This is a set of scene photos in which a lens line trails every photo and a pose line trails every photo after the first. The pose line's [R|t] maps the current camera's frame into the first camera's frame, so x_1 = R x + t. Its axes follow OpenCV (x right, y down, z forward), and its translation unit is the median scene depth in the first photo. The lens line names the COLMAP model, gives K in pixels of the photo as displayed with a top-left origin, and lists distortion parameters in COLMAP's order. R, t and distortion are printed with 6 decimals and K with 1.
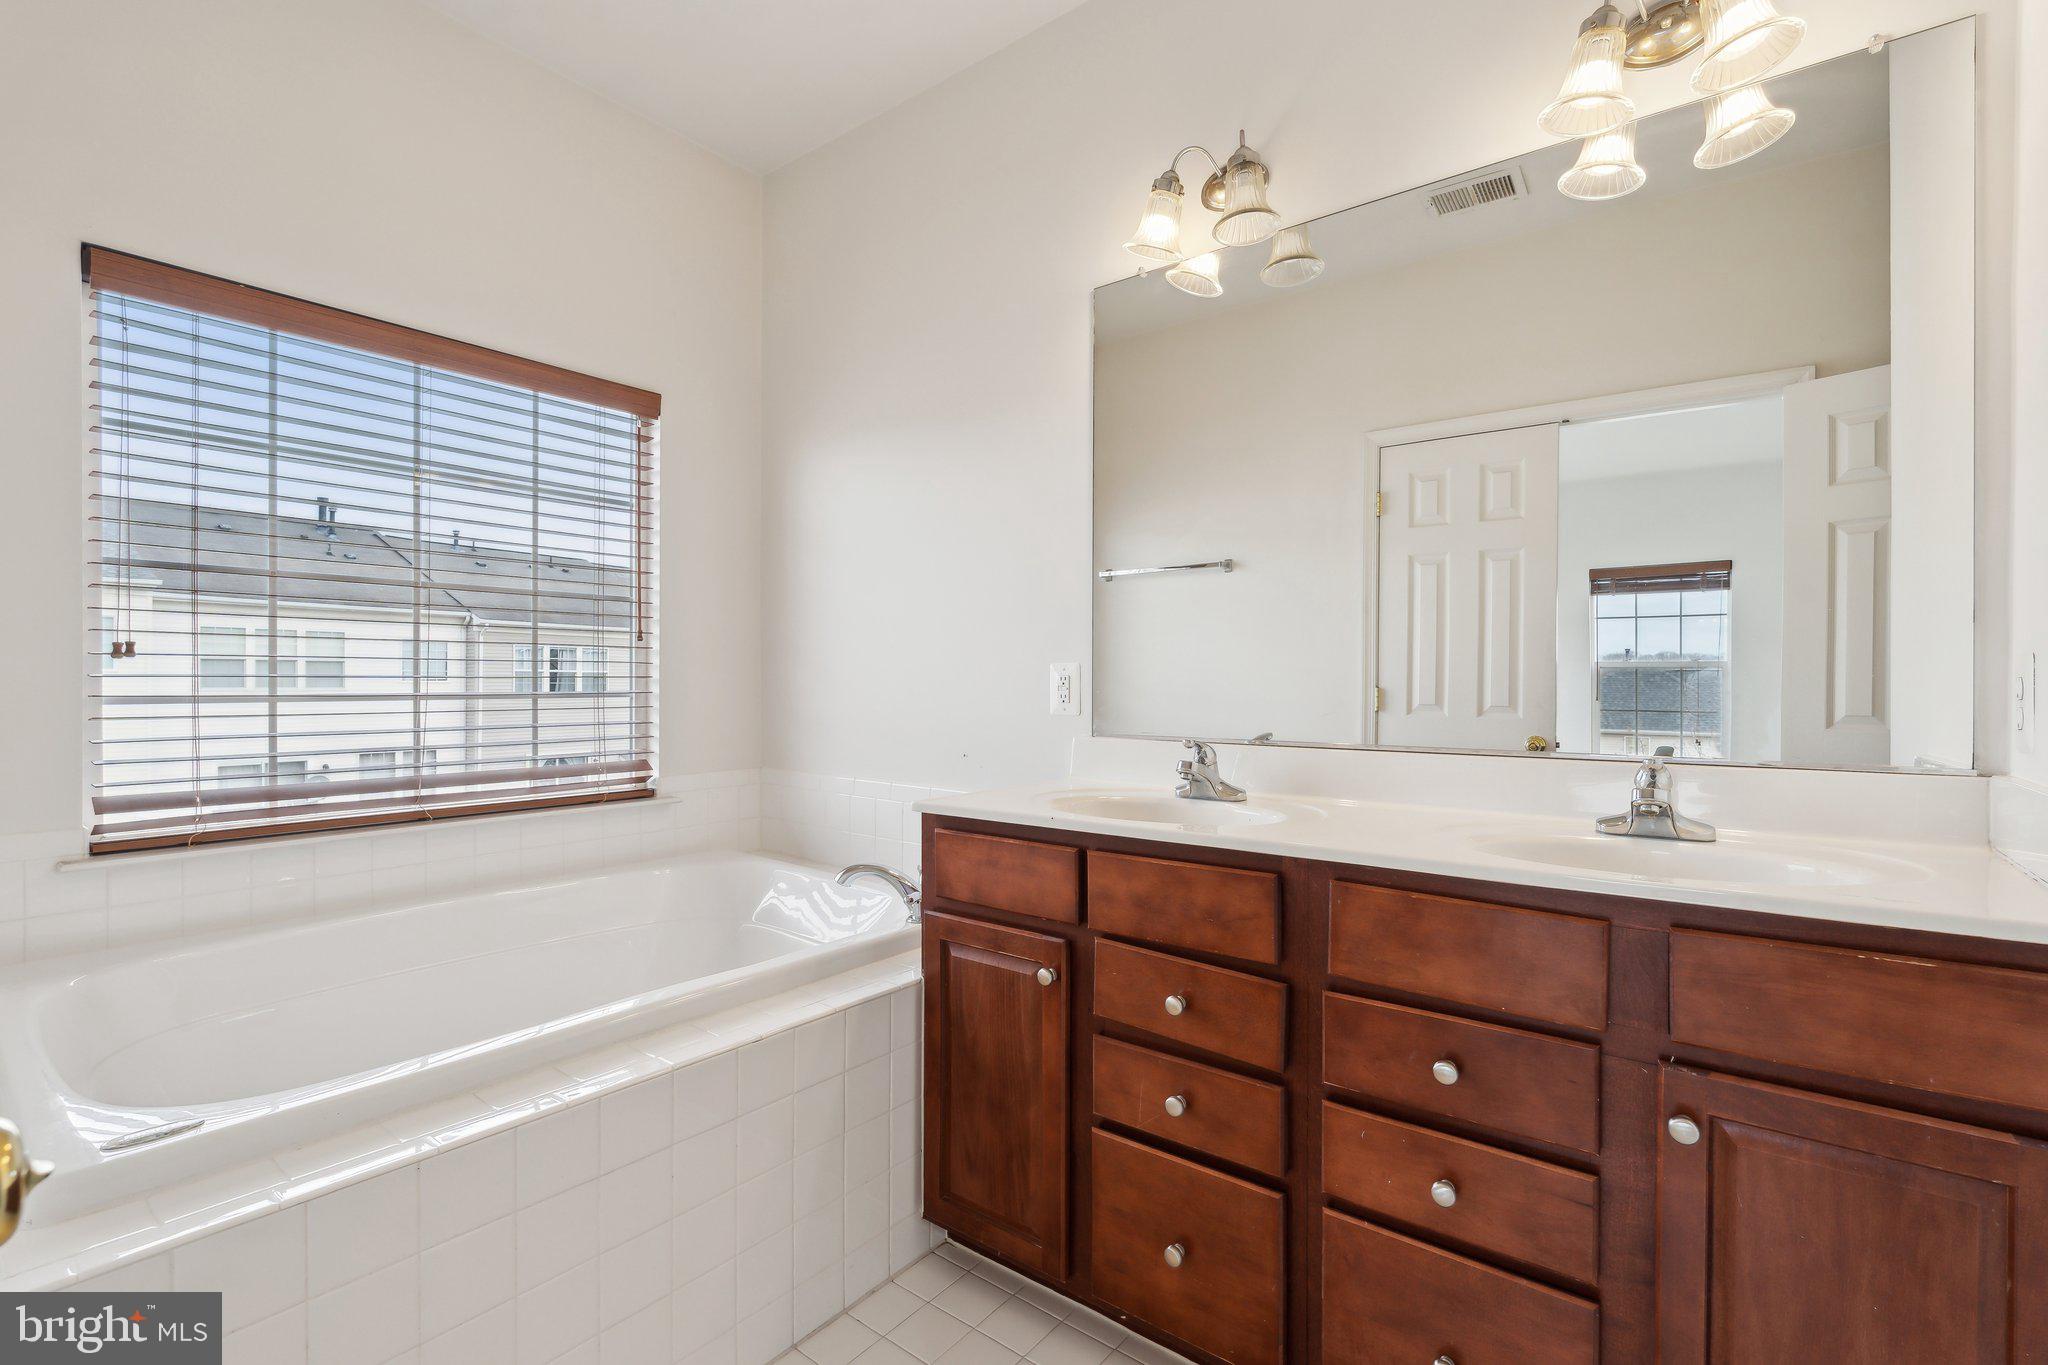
lens RADIAL K [[917.0, 0, 1040.0], [0, 917.0, 692.3], [0, 0, 1]] dist [-0.001610, 0.000167]
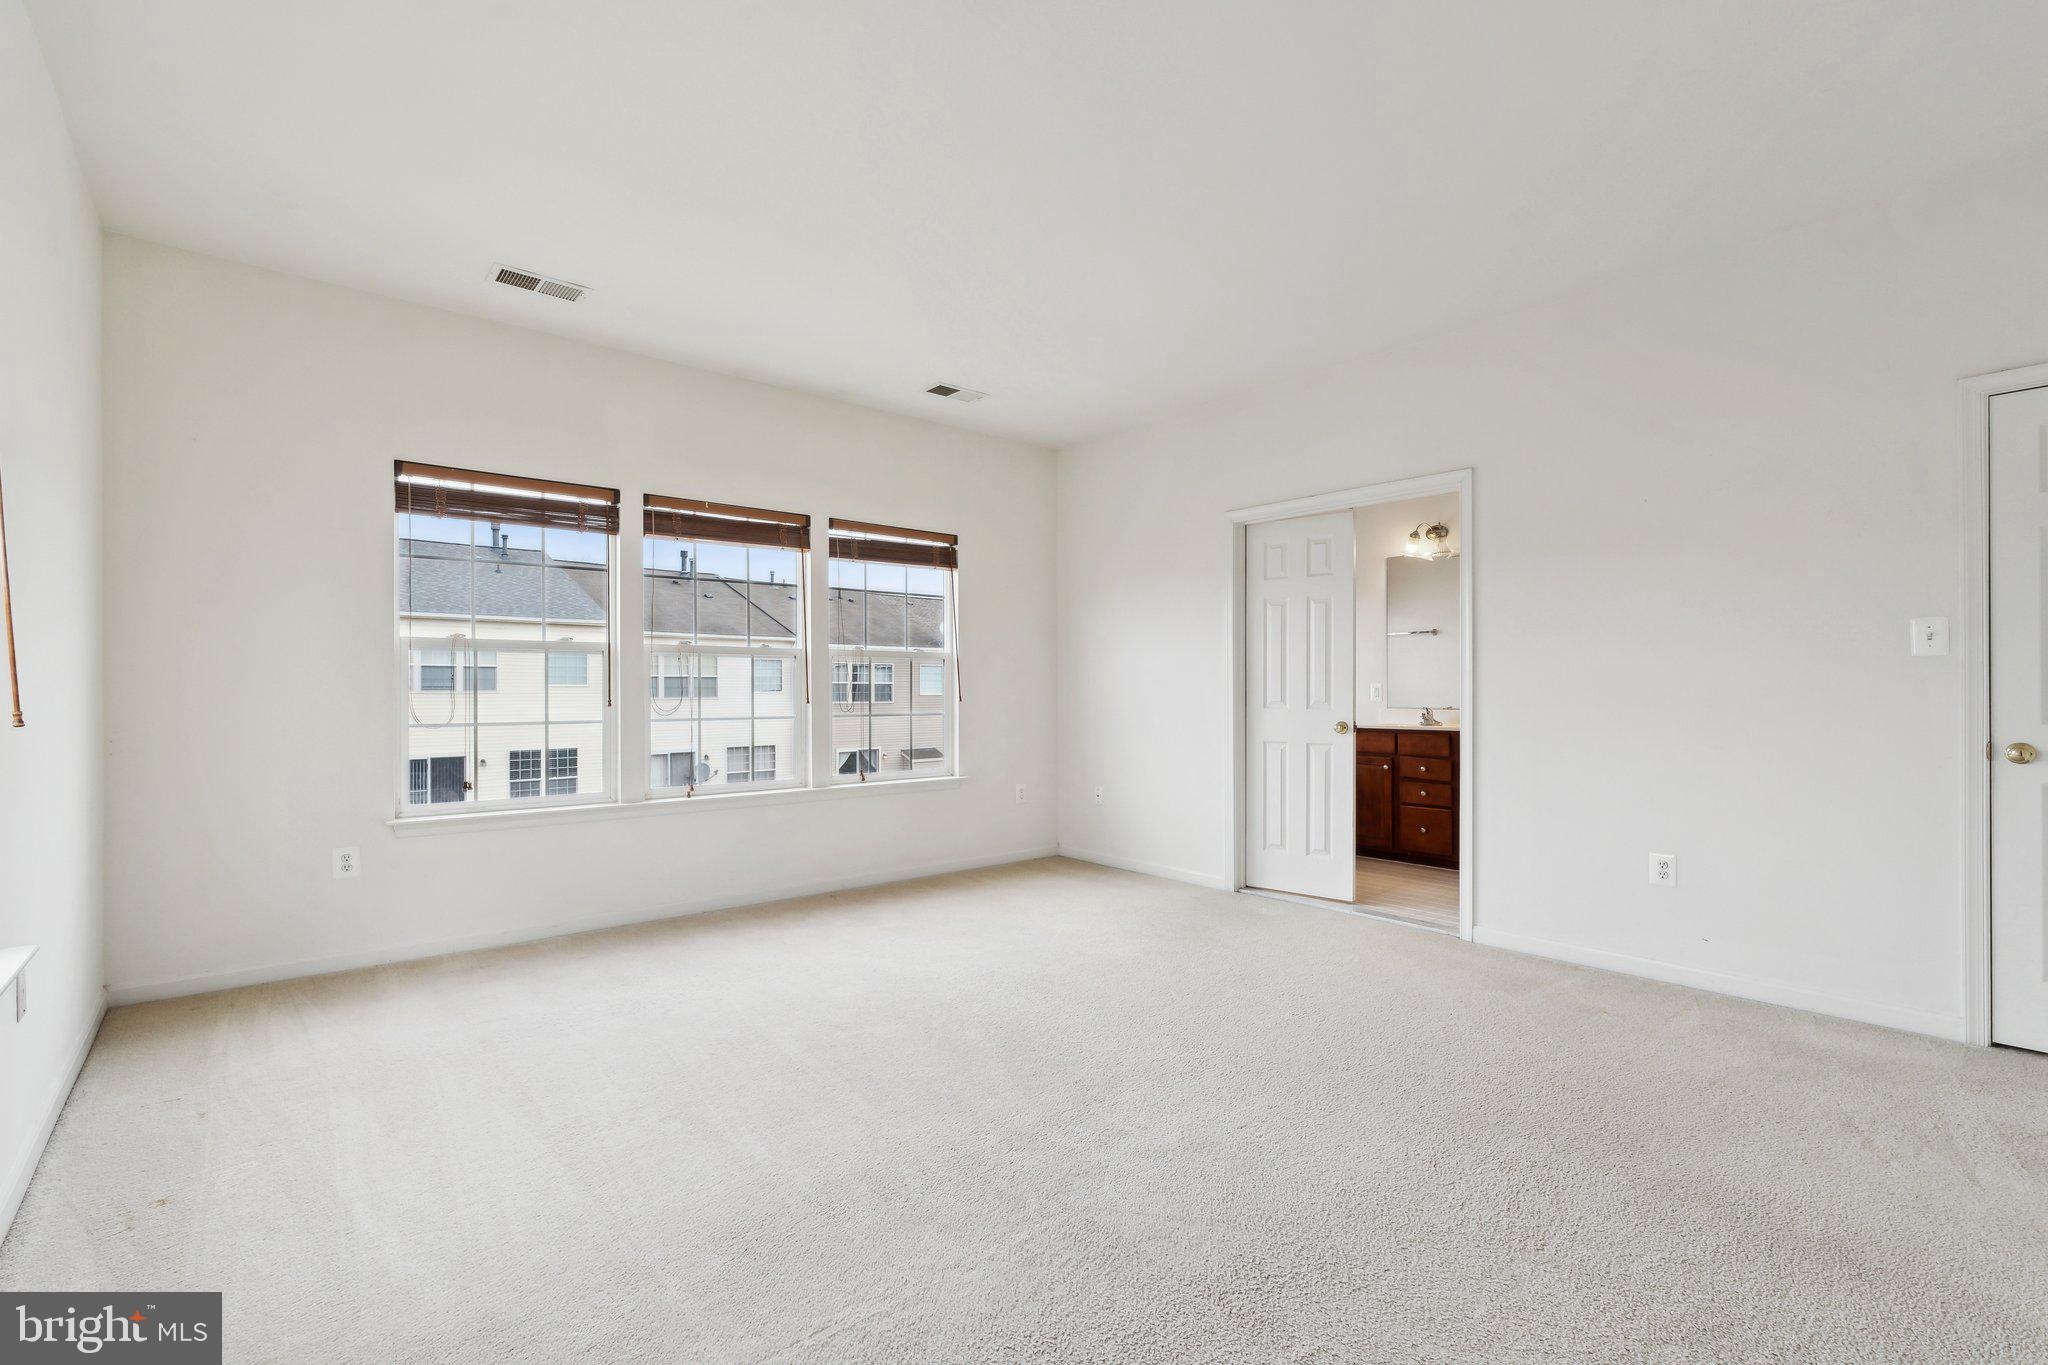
lens RADIAL K [[917.0, 0, 1040.0], [0, 917.0, 692.3], [0, 0, 1]] dist [-0.001610, 0.000167]
pose [[0.979680, -0.007158, -0.200438, -0.628730], [0.005589, 0.999949, -0.008396, 0.020697], [0.200488, 0.007105, 0.979670, -2.984458]]
